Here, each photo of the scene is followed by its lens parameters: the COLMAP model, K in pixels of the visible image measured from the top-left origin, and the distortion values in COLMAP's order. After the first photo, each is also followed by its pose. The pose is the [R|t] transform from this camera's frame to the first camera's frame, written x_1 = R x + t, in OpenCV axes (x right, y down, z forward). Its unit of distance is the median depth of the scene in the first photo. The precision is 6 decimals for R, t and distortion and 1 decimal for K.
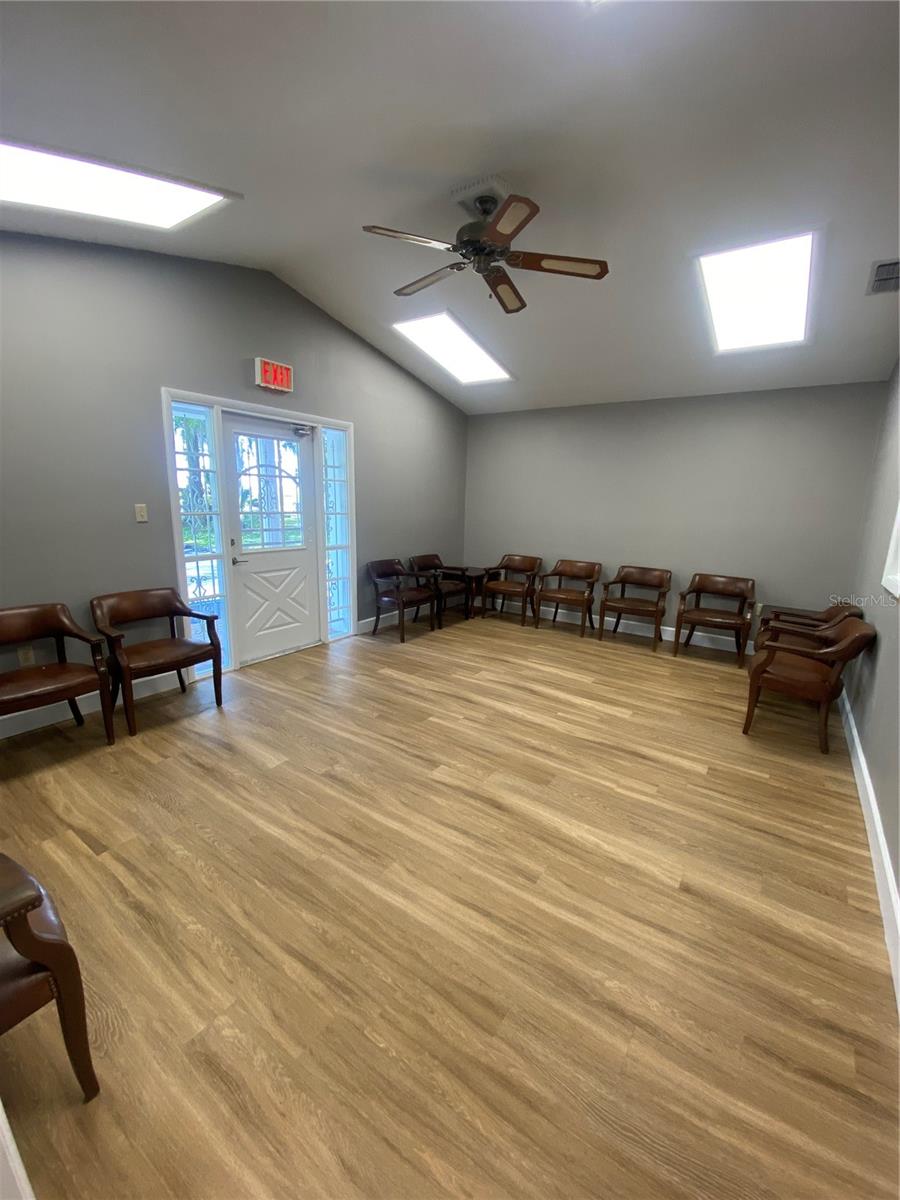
lens RADIAL K [[490.1, 0, 451.5], [0, 490.1, 594.7], [0, 0, 1]] dist [0.003059, -0.011212]
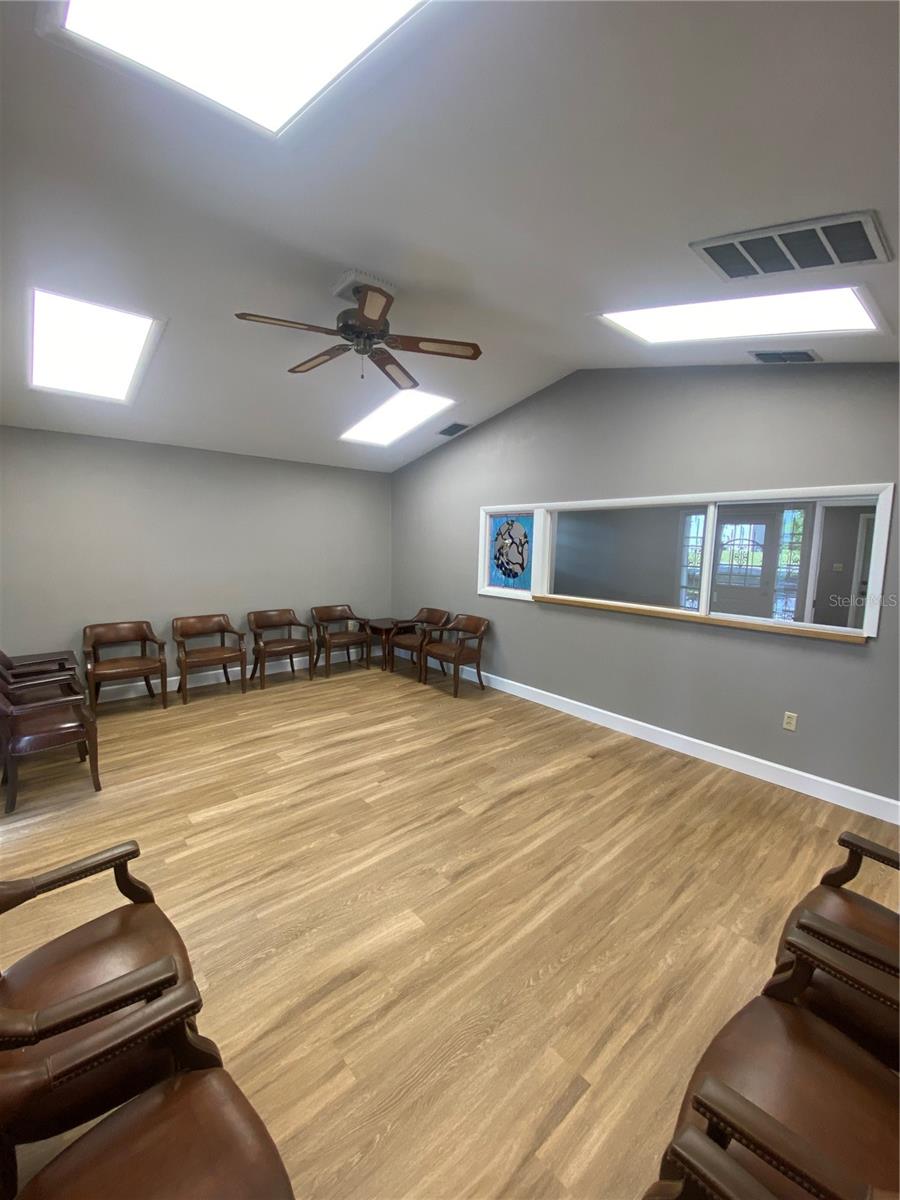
lens RADIAL K [[490.1, 0, 455.8], [0, 490.1, 589.1], [0, 0, 1]] dist [0.003059, -0.011212]
pose [[0.242348, -0.135781, 0.960641, -0.850938], [0.189696, 0.977679, 0.090333, -0.193477], [-0.951464, 0.160337, 0.262695, 0.538923]]
